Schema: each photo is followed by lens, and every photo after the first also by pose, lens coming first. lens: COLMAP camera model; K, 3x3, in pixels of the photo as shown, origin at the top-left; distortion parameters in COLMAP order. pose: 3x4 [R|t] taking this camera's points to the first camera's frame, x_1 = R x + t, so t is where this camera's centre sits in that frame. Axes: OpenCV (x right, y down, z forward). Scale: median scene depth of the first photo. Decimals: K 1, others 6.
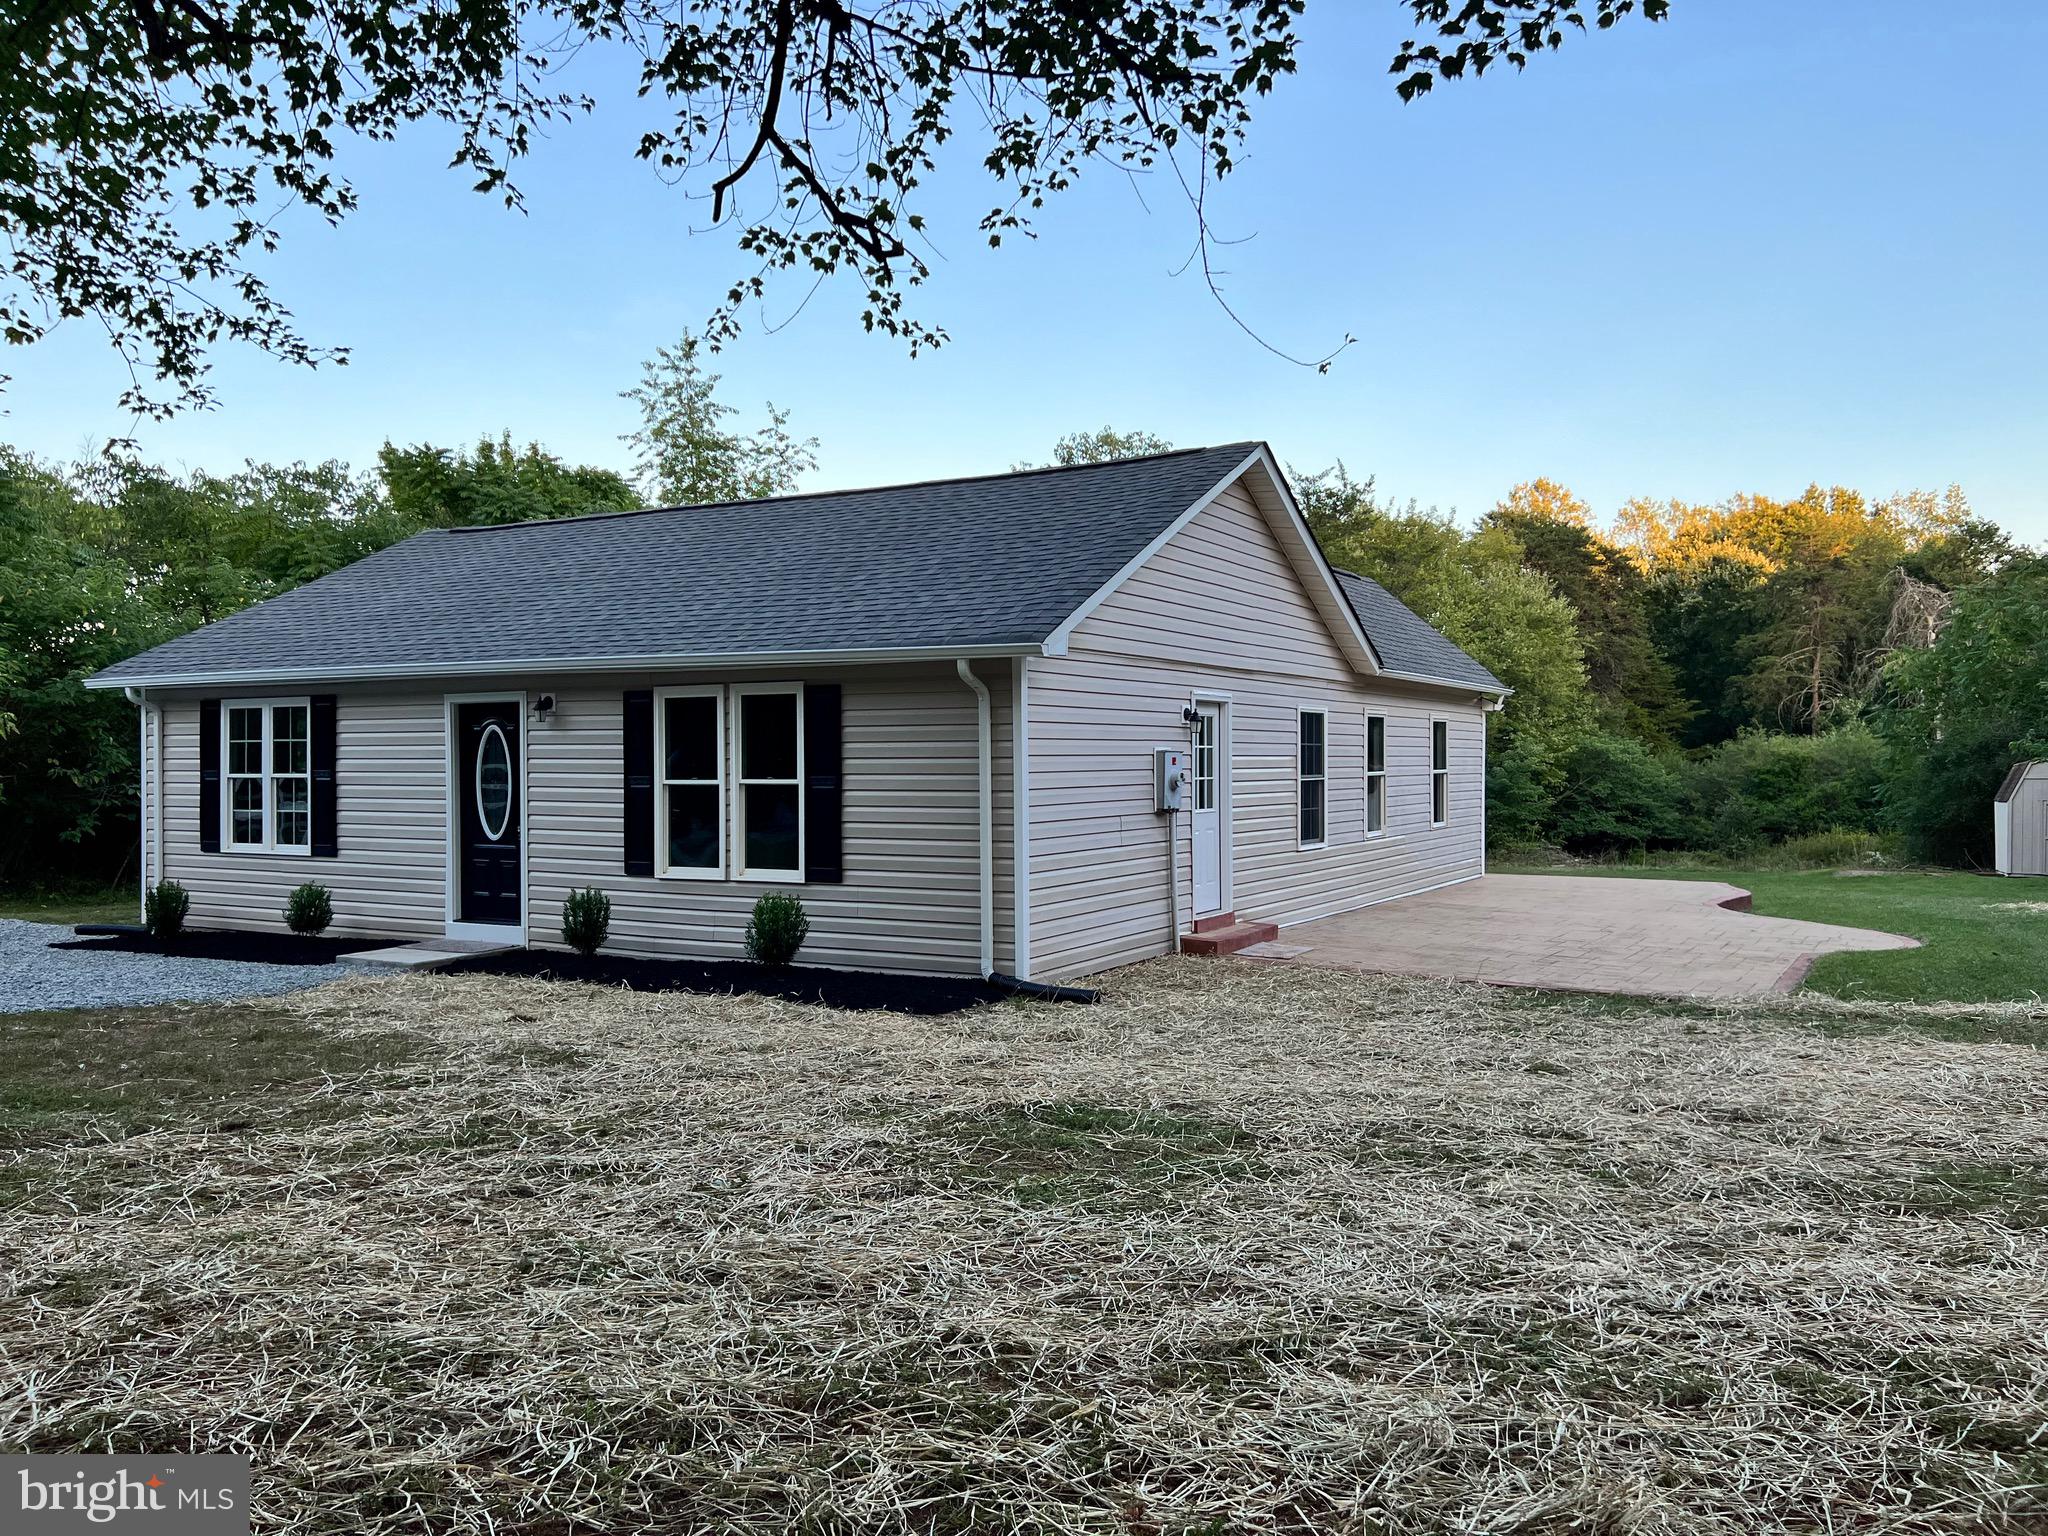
lens RADIAL K [[1532.0, 0, 1014.7], [0, 1532.0, 768.3], [0, 0, 1]] dist [0.018148, 0.006923]
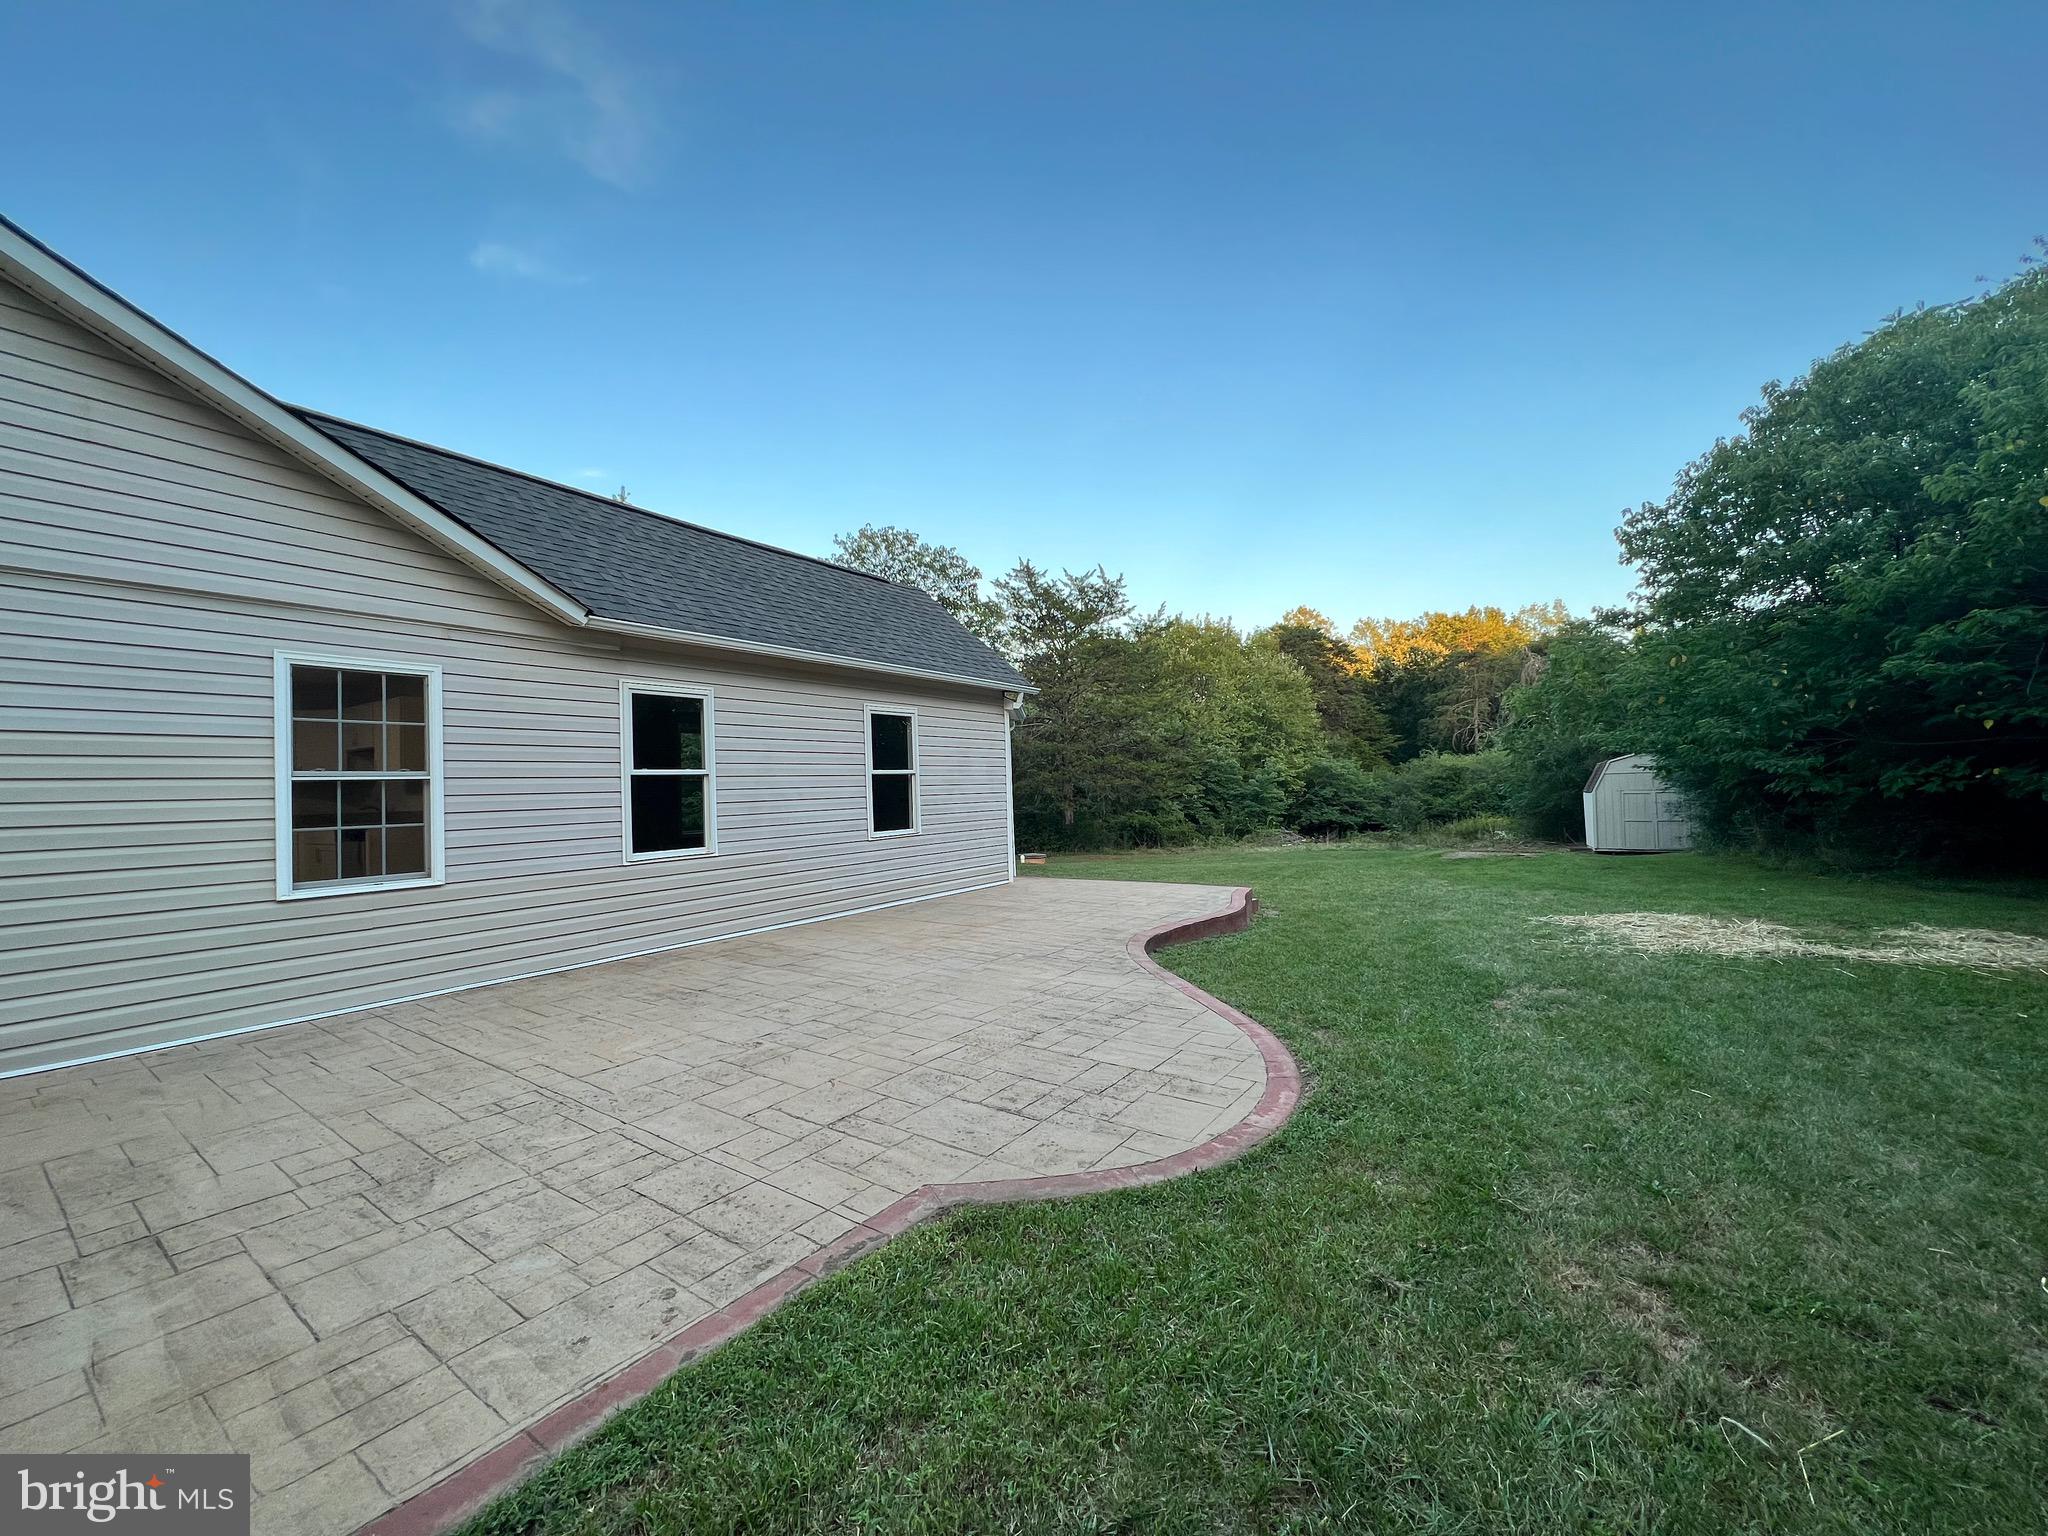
lens RADIAL K [[818.6, 0, 1013.9], [0, 818.6, 758.7], [0, 0, 1]] dist [-0.003182, 0.001955]
pose [[0.997958, -0.030102, -0.056336, 0.178765], [0.027809, 0.998770, -0.041044, 0.007505], [0.057502, 0.039393, 0.997568, 0.259858]]
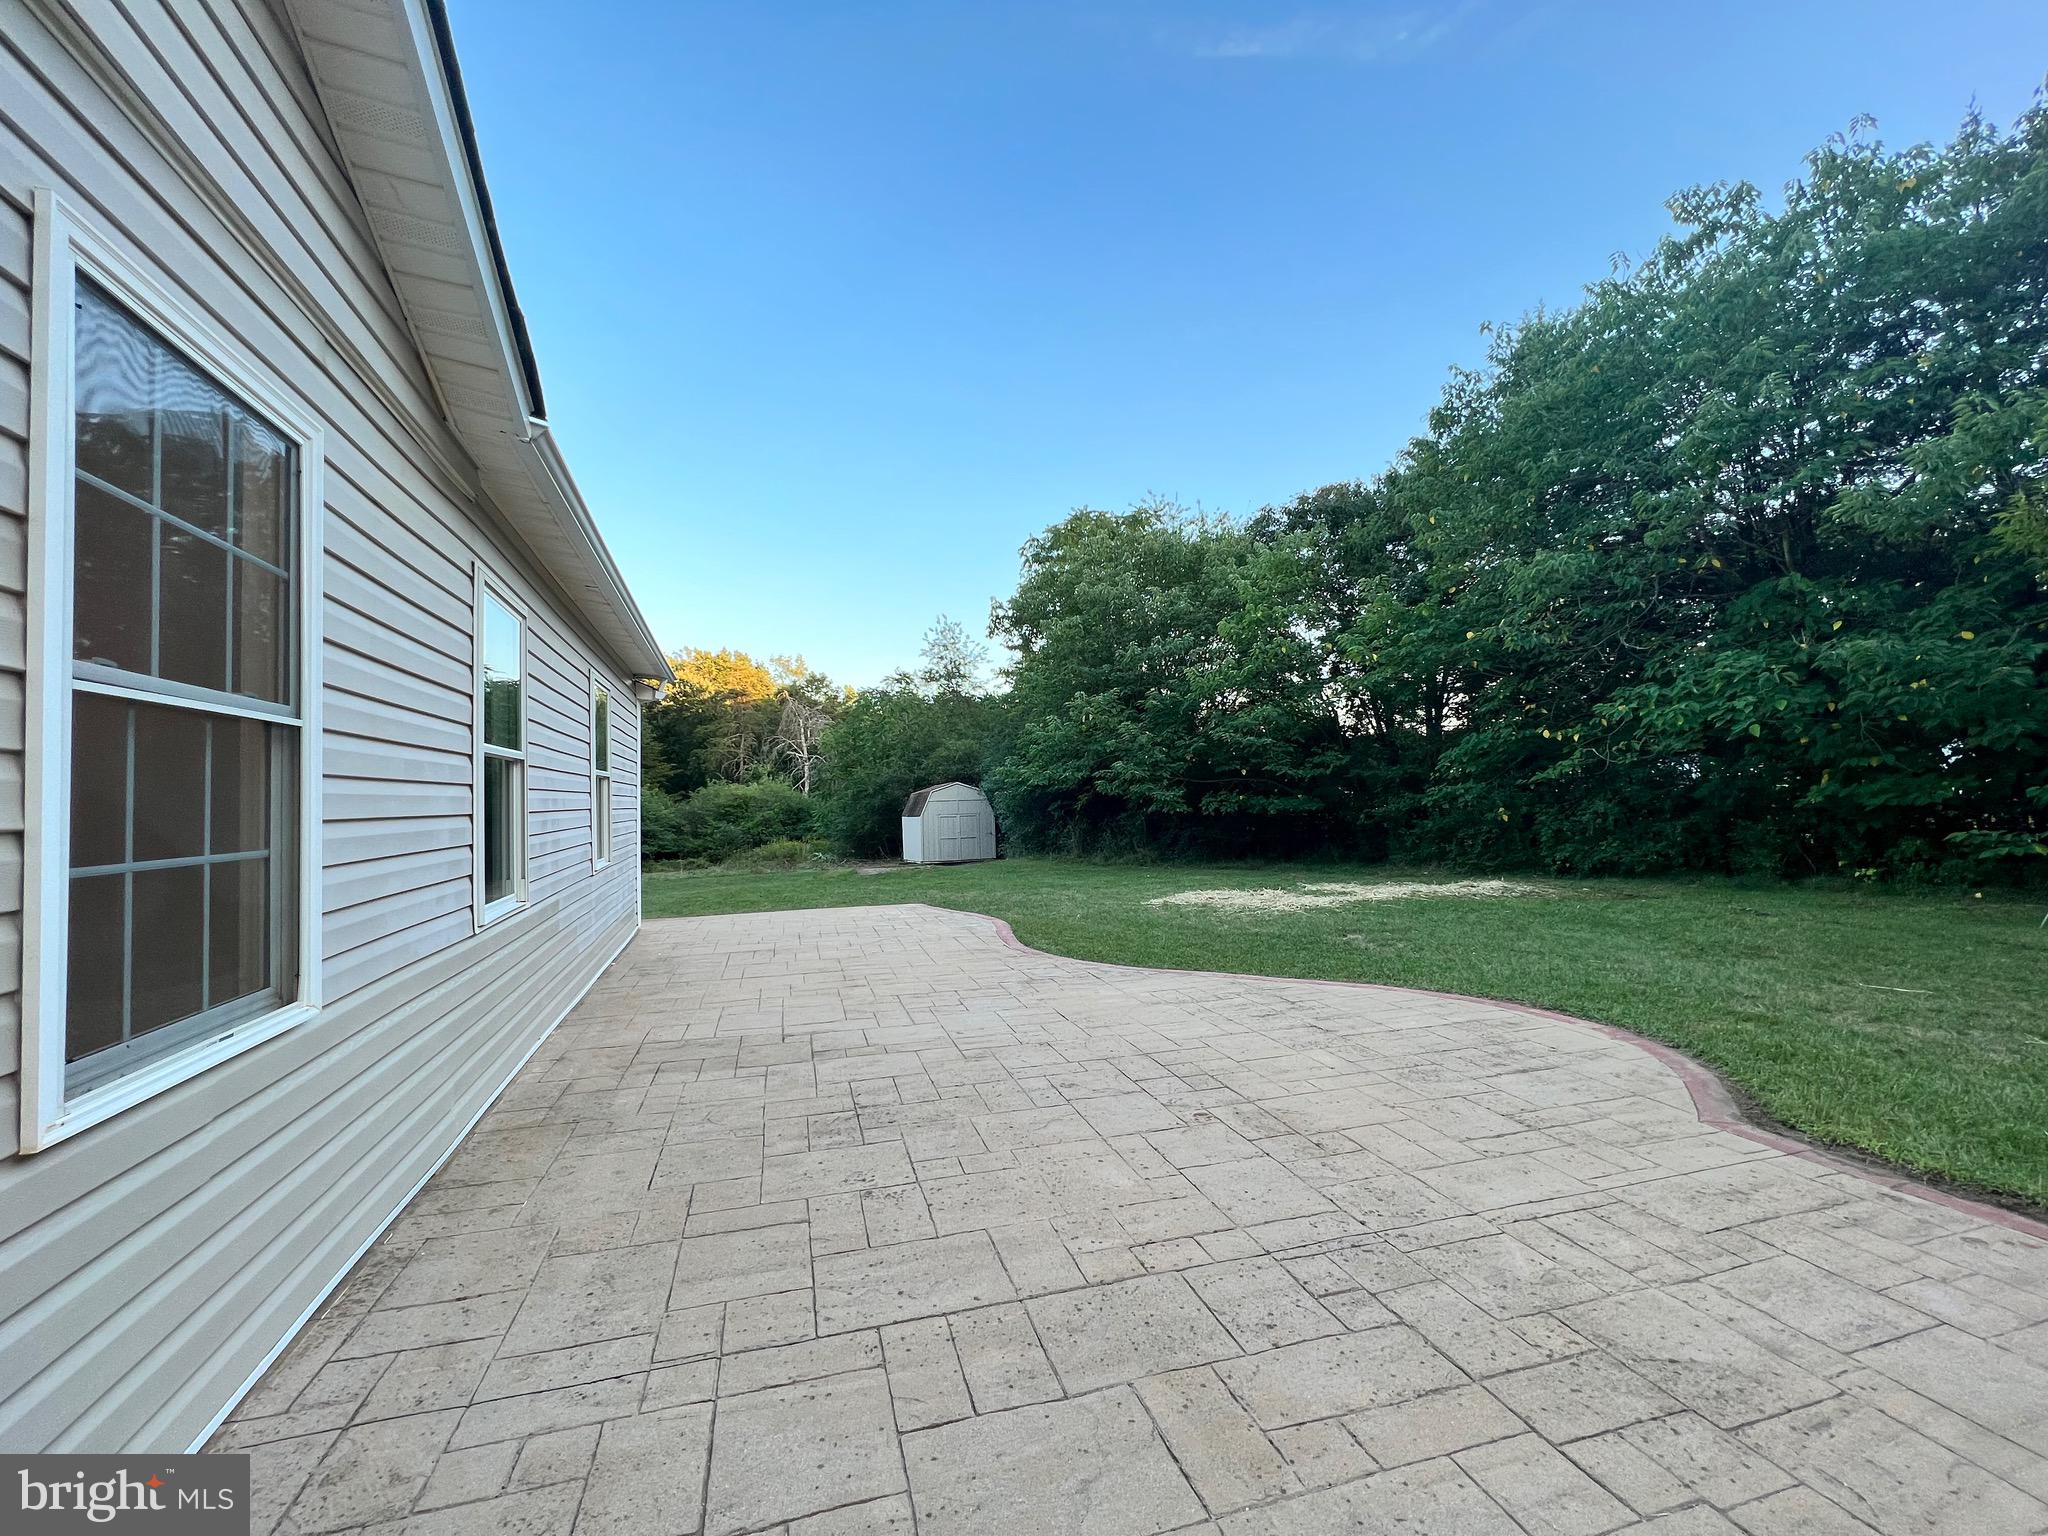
lens RADIAL K [[818.6, 0, 1025.5], [0, 818.6, 778.1], [0, 0, 1]] dist [-0.003182, 0.001955]
pose [[0.652362, 0.006798, 0.757877, 0.069341], [0.023692, 0.999288, -0.029358, 0.008334], [-0.757537, 0.037108, 0.651736, 0.323790]]
